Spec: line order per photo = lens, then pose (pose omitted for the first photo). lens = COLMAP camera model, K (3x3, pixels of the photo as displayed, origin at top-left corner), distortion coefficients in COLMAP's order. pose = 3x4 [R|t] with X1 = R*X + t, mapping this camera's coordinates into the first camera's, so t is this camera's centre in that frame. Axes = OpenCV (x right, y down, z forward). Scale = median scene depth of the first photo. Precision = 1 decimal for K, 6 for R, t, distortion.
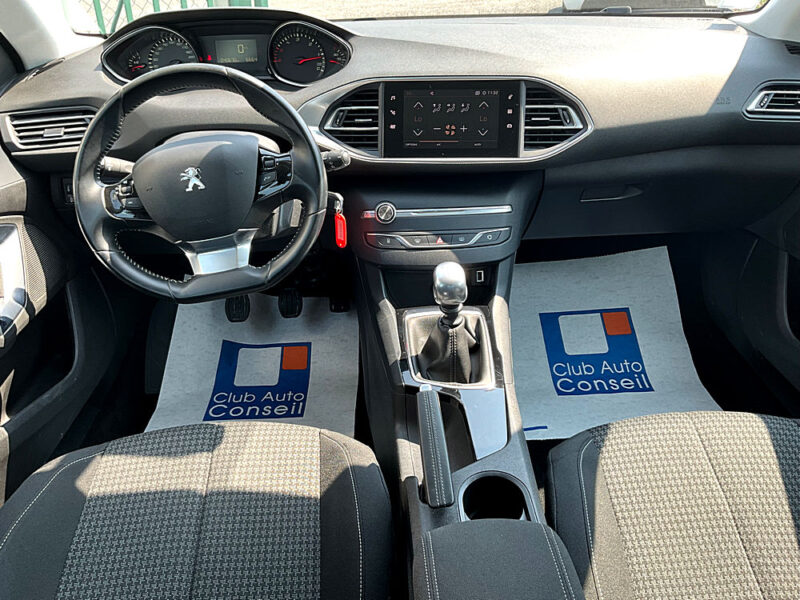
lens RADIAL K [[673.3, 0, 403.2], [0, 673.3, 301.5], [0, 0, 1]] dist [0.055739, -0.104724]
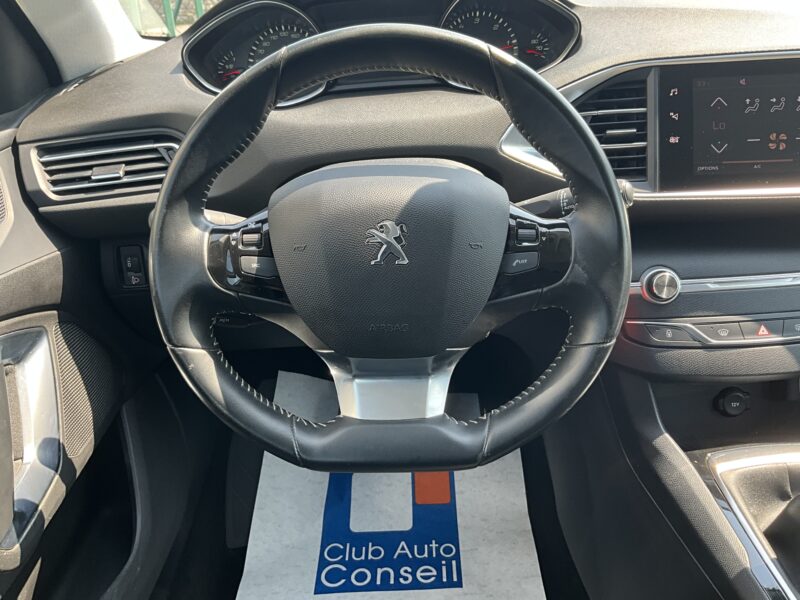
lens RADIAL K [[673.3, 0, 401.4], [0, 673.3, 304.1], [0, 0, 1]] dist [0.055739, -0.104724]
pose [[0.998760, -0.029603, -0.040038, -0.229507], [0.026572, 0.996888, -0.074223, -0.078558], [0.042110, 0.073067, 0.996438, 0.409421]]
